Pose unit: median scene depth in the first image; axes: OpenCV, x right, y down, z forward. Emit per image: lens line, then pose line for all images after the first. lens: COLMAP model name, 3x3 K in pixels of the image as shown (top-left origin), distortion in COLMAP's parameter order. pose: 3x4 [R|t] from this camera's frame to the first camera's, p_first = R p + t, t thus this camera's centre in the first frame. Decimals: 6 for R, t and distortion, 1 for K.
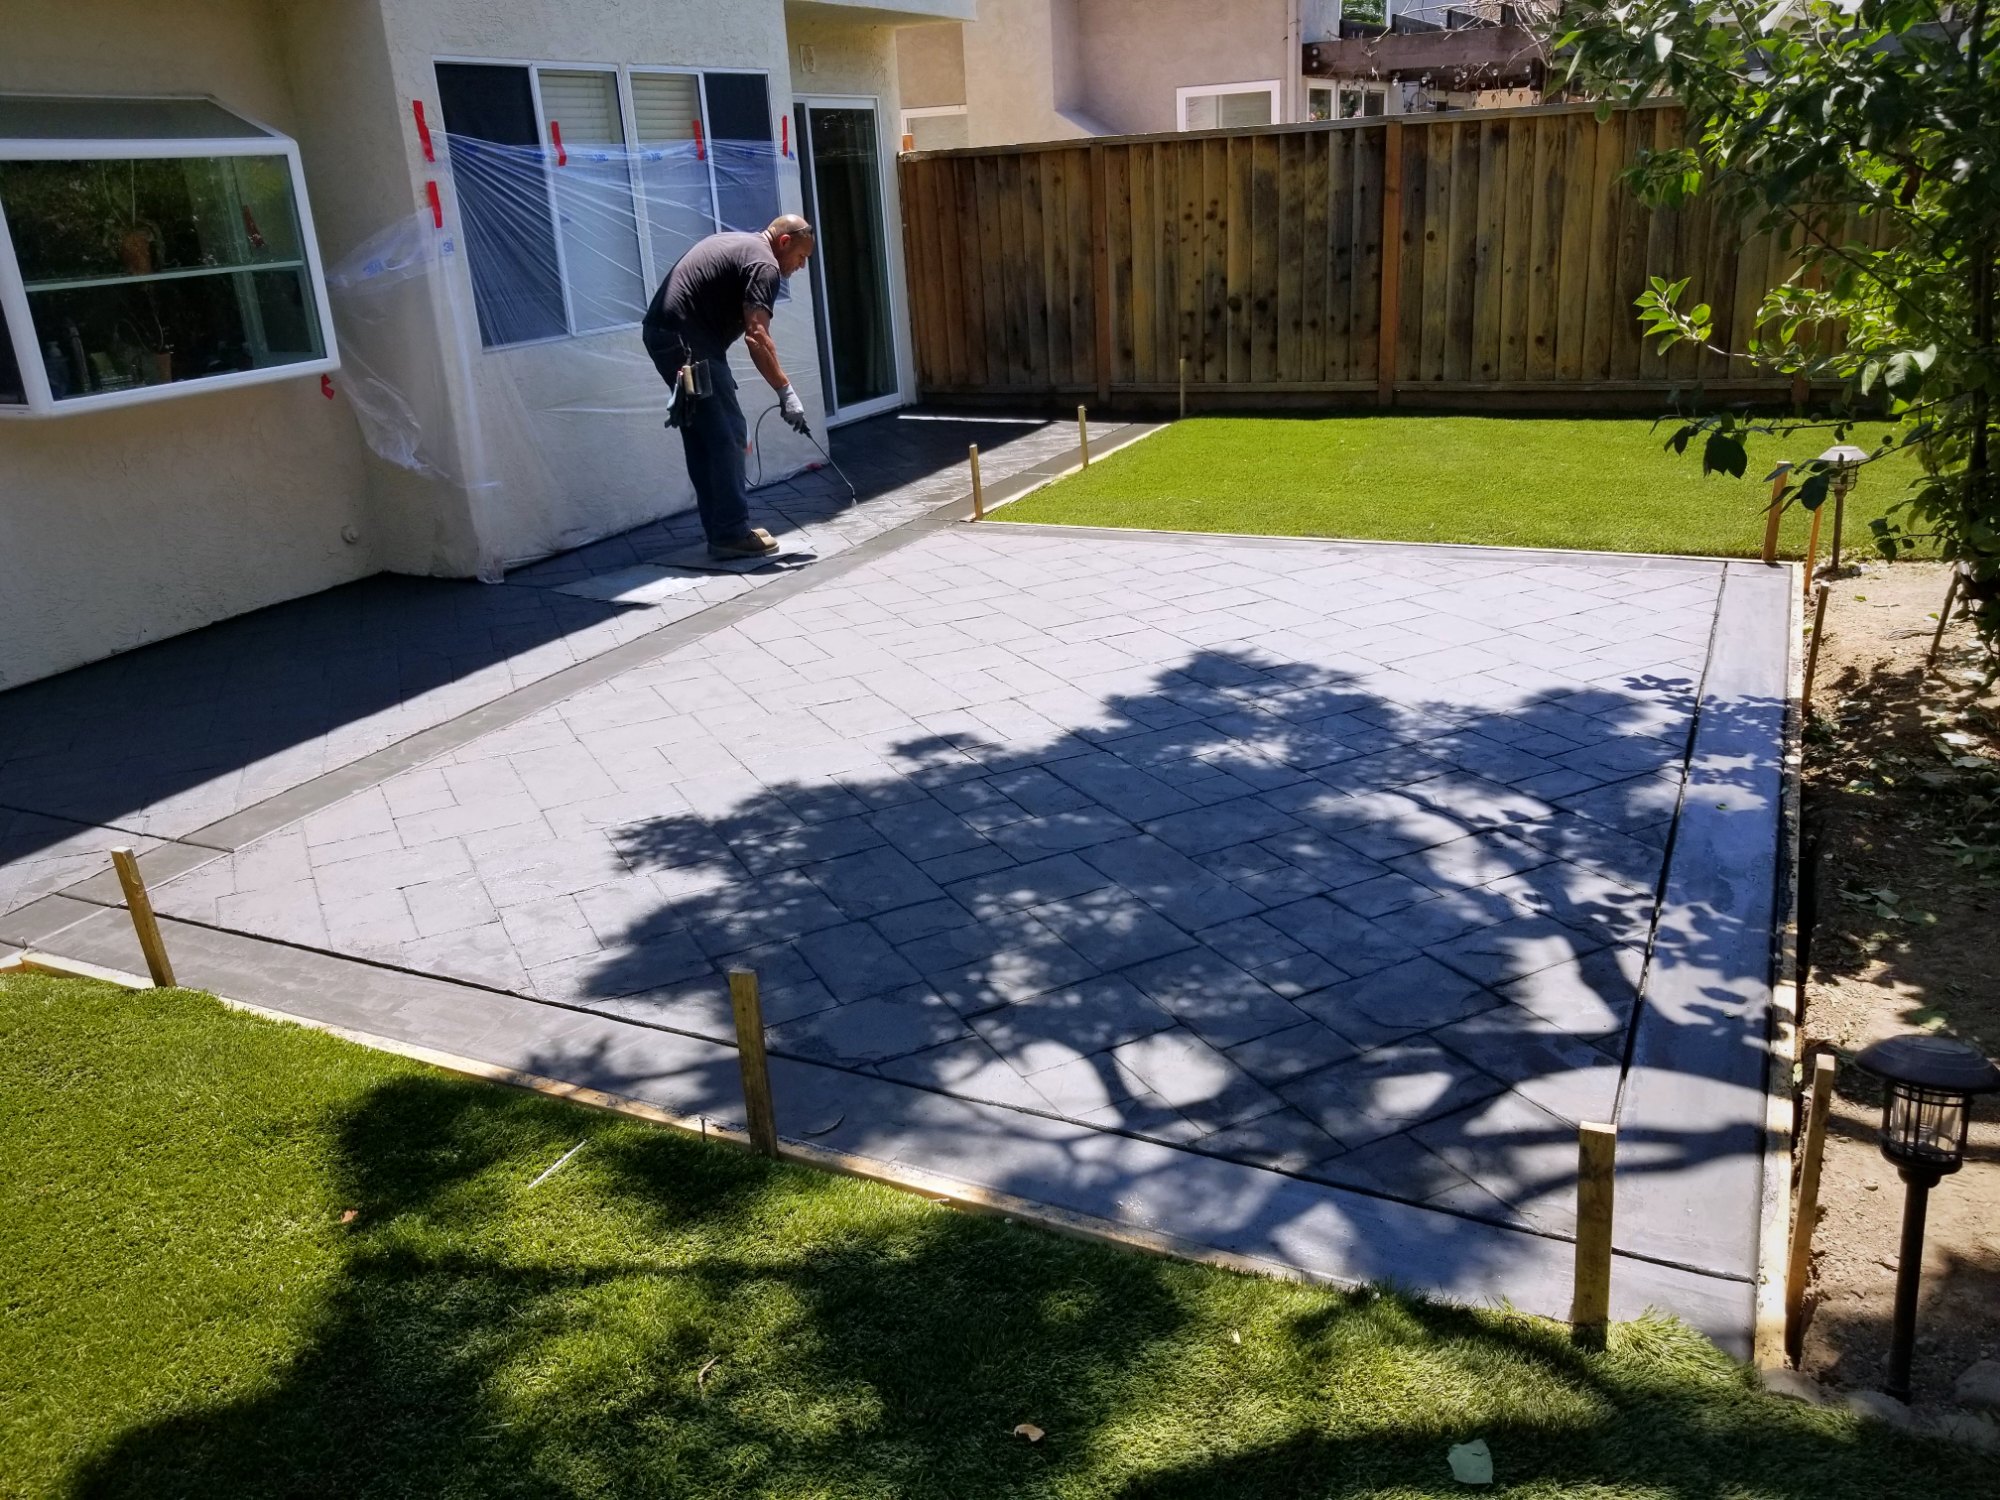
lens RADIAL K [[1546.9, 0, 1000.0], [0, 1546.9, 750.0], [0, 0, 1]] dist [0.080772, -0.129724]
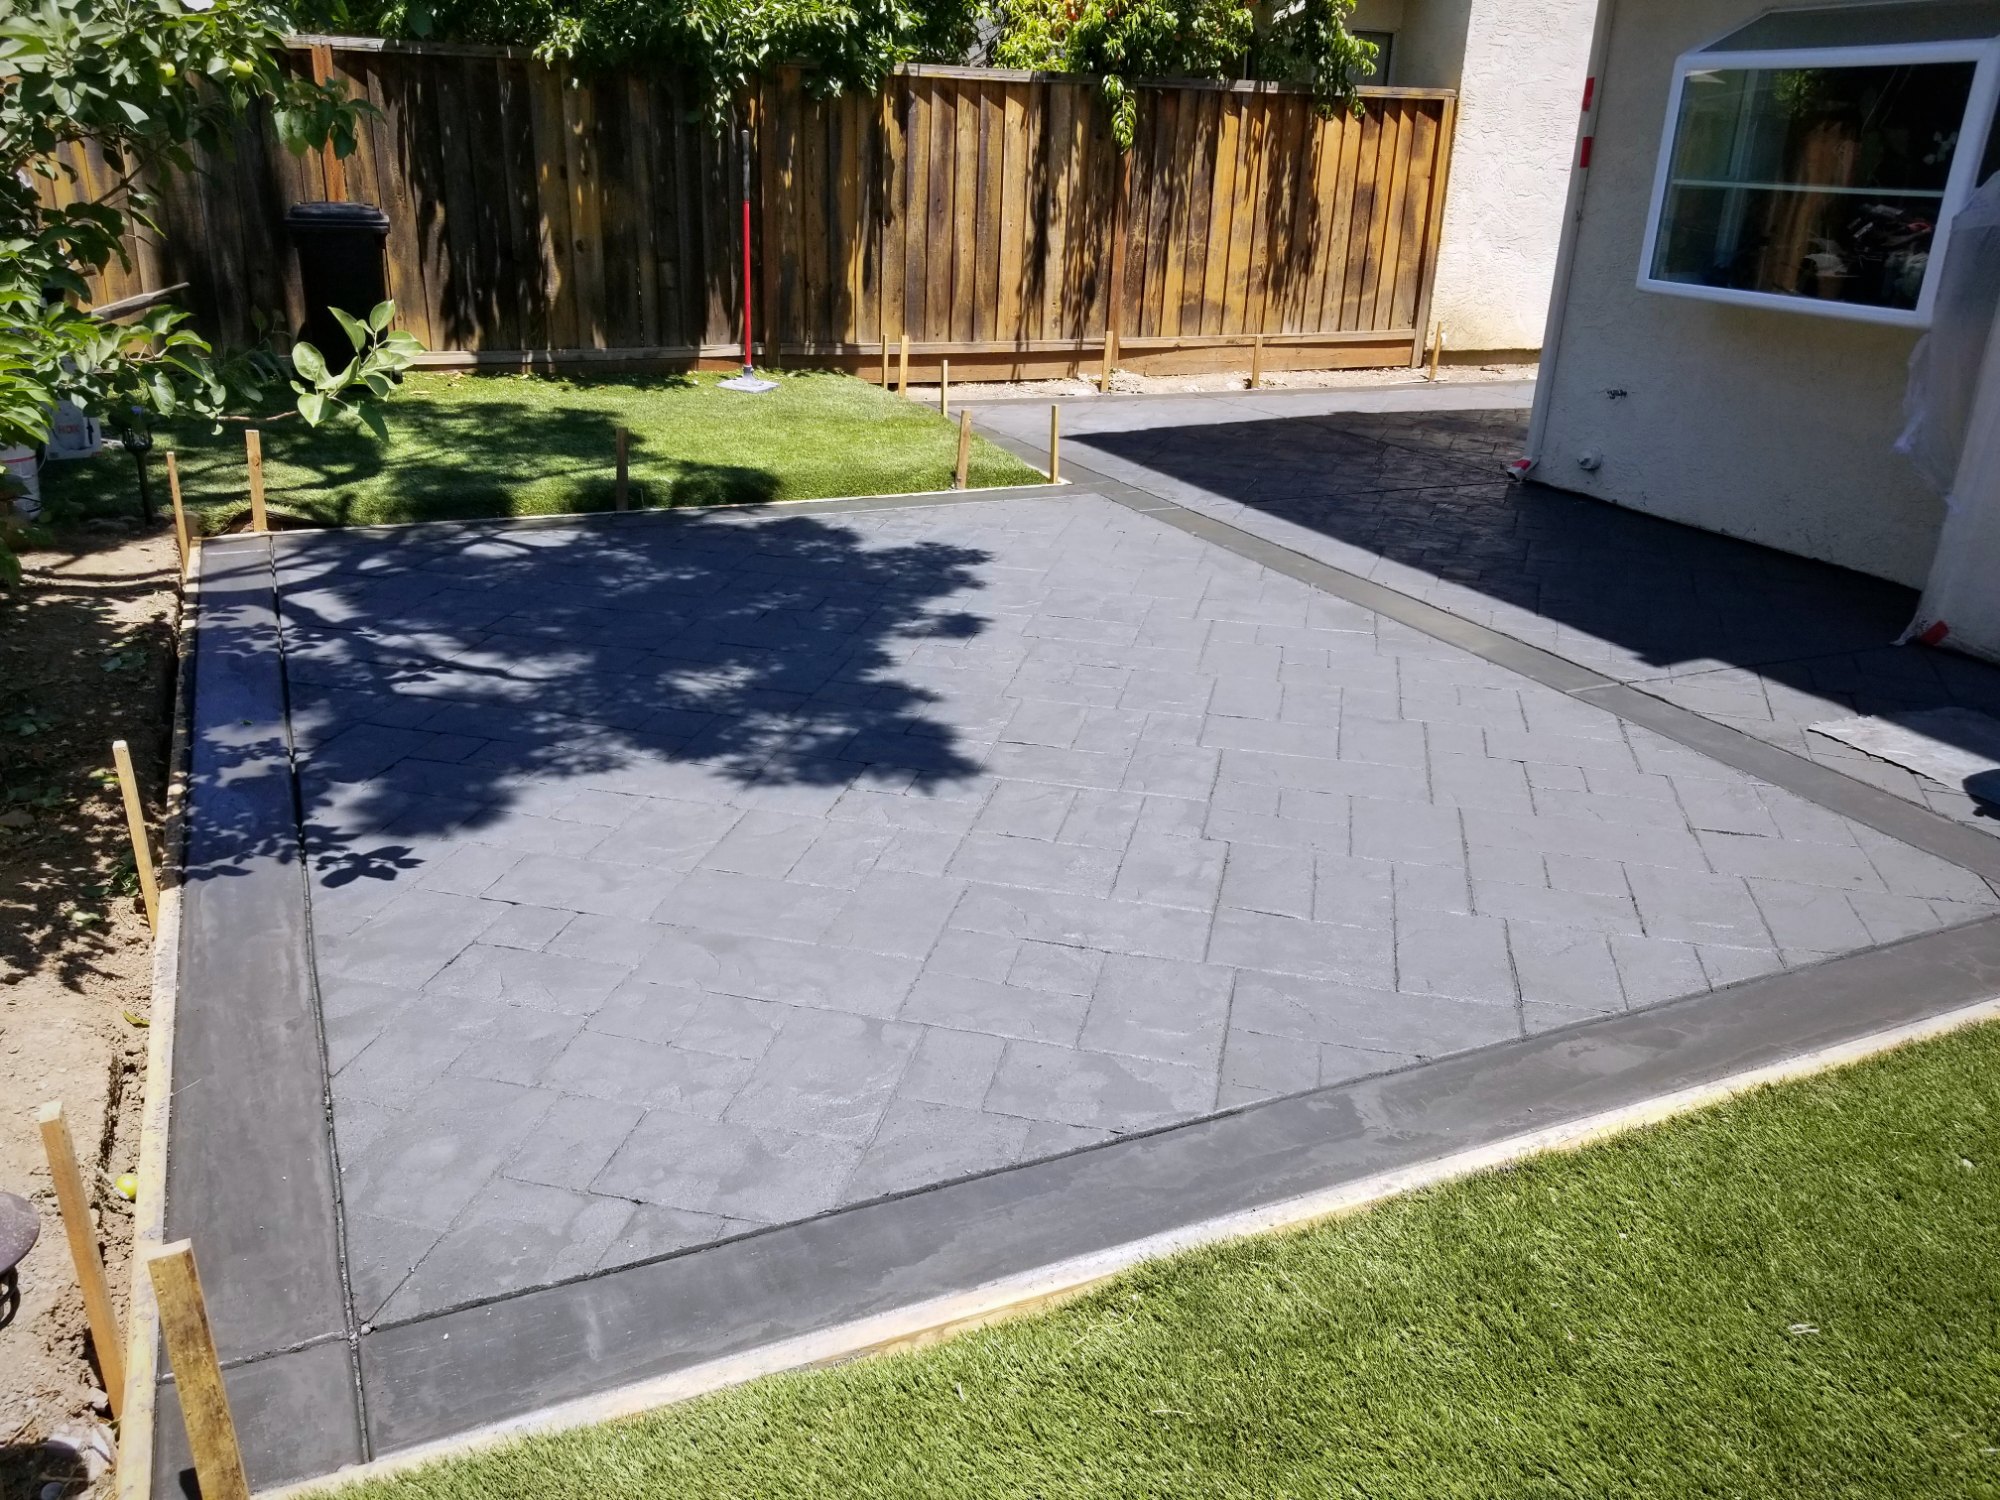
lens RADIAL K [[1560.2, 0, 1000.0], [0, 1560.2, 750.0], [0, 0, 1]] dist [0.022310, 0.005682]
pose [[-0.634726, 0.317967, -0.704287, 0.848020], [-0.264043, 0.767316, 0.584386, -0.670404], [0.726226, 0.556887, -0.403078, 1.723121]]
